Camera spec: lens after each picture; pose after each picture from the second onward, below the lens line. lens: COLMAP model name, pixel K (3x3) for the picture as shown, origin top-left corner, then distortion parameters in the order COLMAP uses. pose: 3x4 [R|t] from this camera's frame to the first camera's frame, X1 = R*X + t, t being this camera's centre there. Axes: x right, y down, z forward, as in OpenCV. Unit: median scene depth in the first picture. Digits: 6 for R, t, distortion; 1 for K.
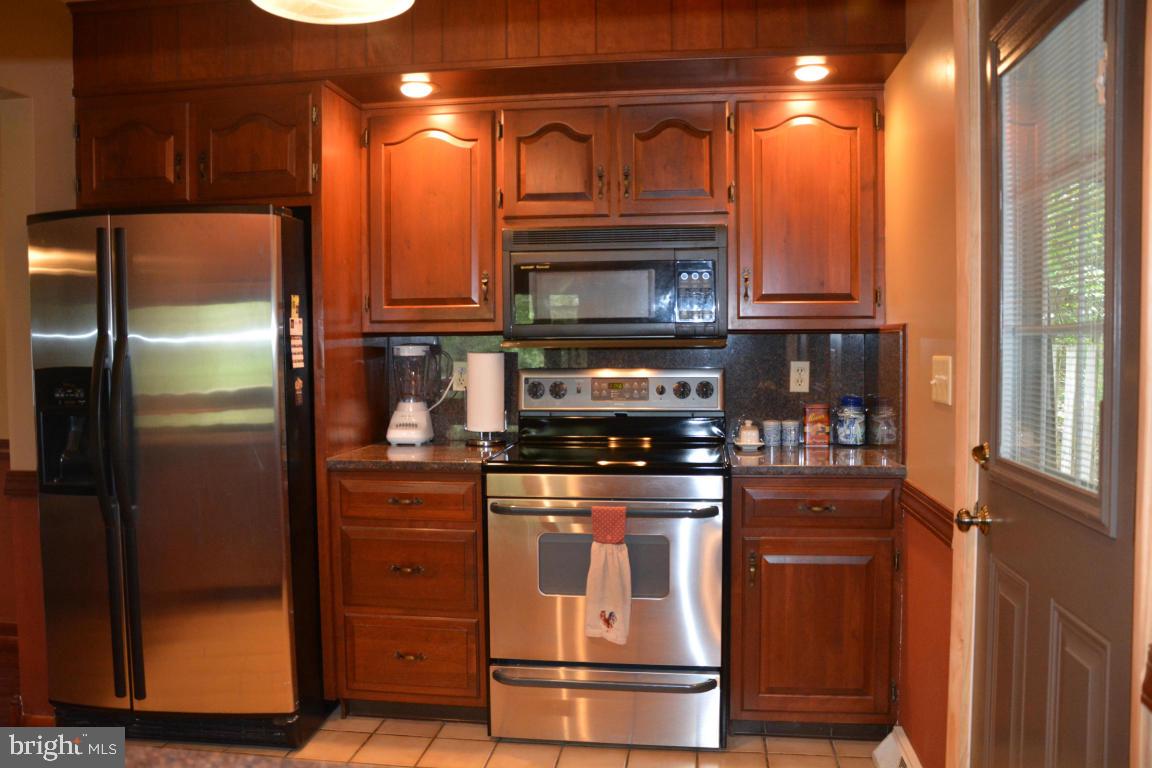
lens RADIAL K [[839.5, 0, 576.0], [0, 839.5, 384.0], [0, 0, 1]] dist [-0.131984, 0.000519]
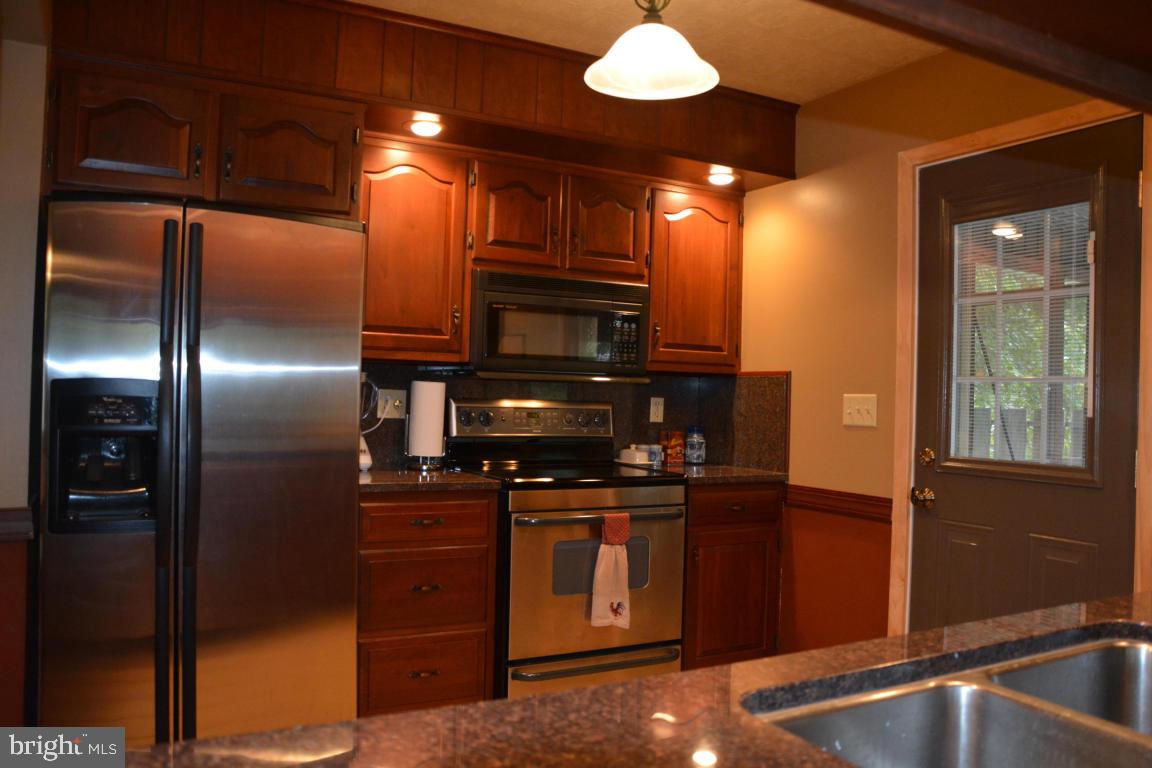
lens RADIAL K [[839.5, 0, 576.0], [0, 839.5, 384.0], [0, 0, 1]] dist [-0.131984, 0.000519]
pose [[0.829504, 0.035085, 0.557398, -0.598554], [-0.008549, 0.998706, -0.050140, 0.018641], [-0.558436, 0.036826, 0.828730, 0.028089]]
